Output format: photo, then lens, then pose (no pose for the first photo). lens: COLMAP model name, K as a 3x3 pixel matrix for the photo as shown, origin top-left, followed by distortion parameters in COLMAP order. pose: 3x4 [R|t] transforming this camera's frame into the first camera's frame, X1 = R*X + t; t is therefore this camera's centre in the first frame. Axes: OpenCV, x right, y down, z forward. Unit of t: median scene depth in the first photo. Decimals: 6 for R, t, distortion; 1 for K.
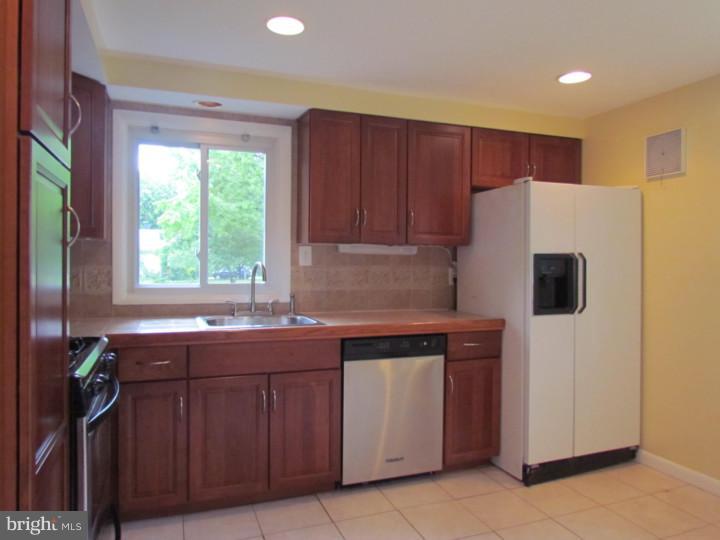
lens RADIAL K [[516.9, 0, 364.6], [0, 516.9, 272.5], [0, 0, 1]] dist [-0.012131, 0.007658]
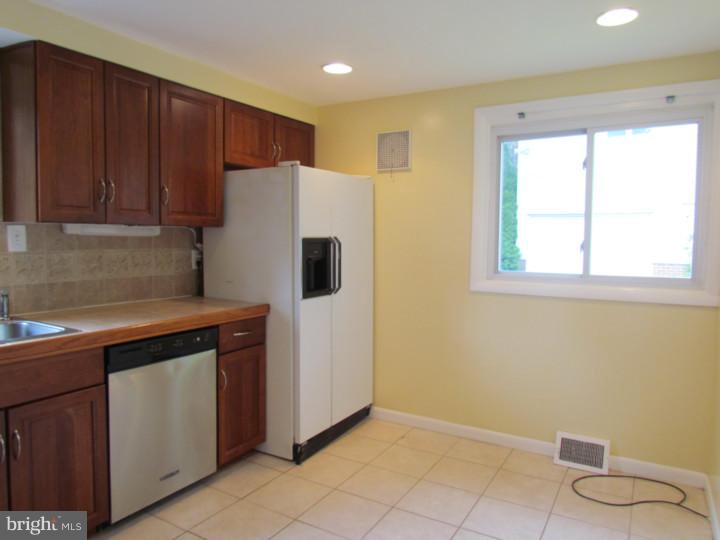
lens RADIAL K [[516.9, 0, 357.3], [0, 516.9, 270.6], [0, 0, 1]] dist [-0.012131, 0.007658]
pose [[0.789055, -0.038763, 0.613099, -0.201035], [0.002743, 0.998220, 0.059582, -0.031764], [-0.614317, -0.045332, 0.787756, 0.128057]]
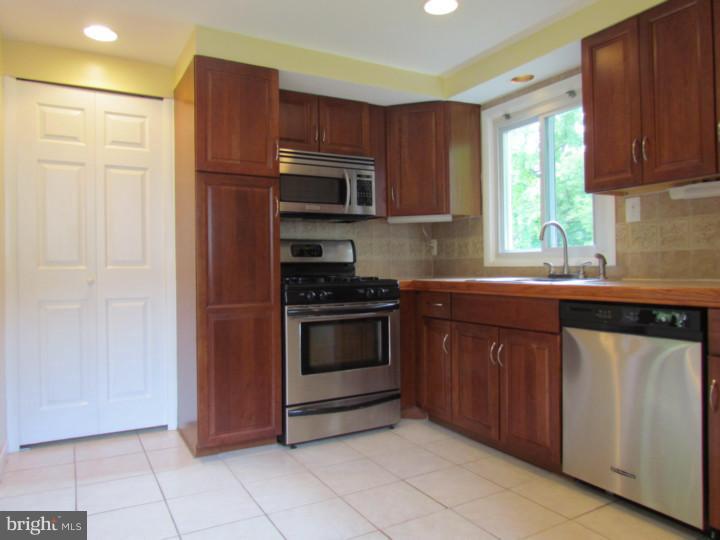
lens RADIAL K [[516.9, 0, 358.3], [0, 516.9, 268.6], [0, 0, 1]] dist [-0.012131, 0.007658]
pose [[0.141900, -0.008674, -0.989843, 0.692983], [-0.007228, 0.999926, -0.009799, 0.079270], [0.989855, 0.008545, 0.141827, 0.497726]]
